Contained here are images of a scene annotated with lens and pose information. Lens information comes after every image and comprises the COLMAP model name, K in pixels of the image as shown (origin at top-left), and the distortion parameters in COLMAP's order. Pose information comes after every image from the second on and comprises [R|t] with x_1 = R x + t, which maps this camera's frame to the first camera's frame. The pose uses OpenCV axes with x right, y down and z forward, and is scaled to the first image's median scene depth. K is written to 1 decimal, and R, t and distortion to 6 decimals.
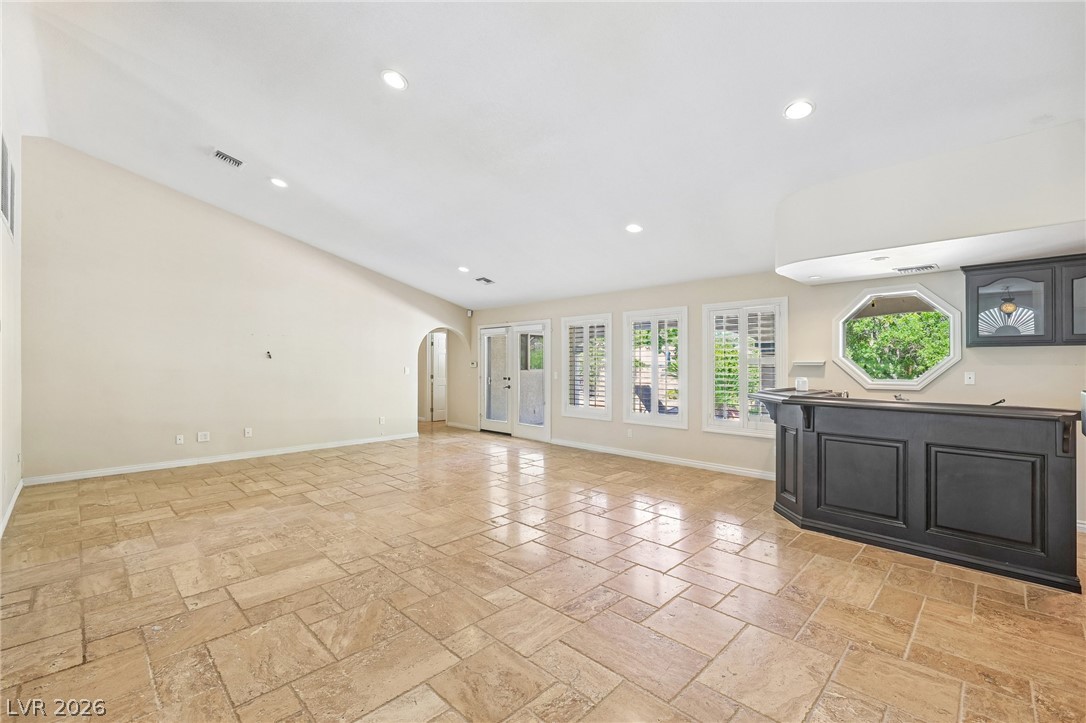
lens RADIAL K [[465.0, 0, 540.1], [0, 465.0, 360.2], [0, 0, 1]] dist [0.001054, 0.000078]
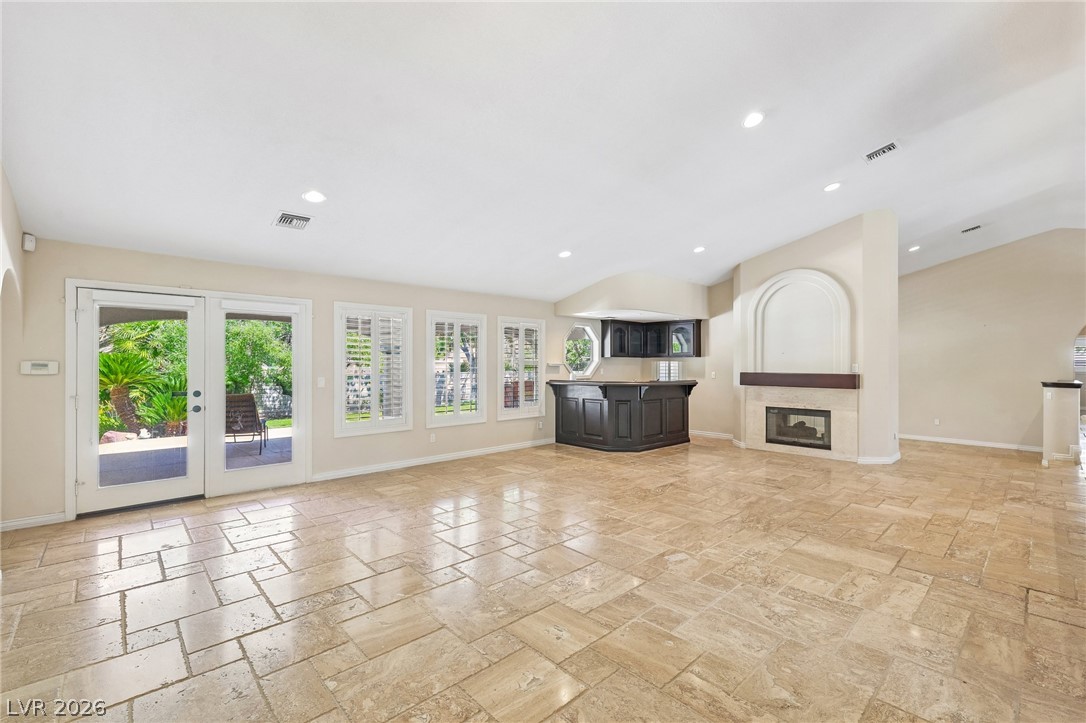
lens RADIAL K [[465.0, 0, 540.1], [0, 465.0, 360.2], [0, 0, 1]] dist [0.001054, 0.000078]
pose [[0.041043, 0.008176, 0.999124, -1.404490], [-0.006954, 0.999945, -0.007897, 0.006267], [-0.999133, -0.006624, 0.041098, 1.387393]]
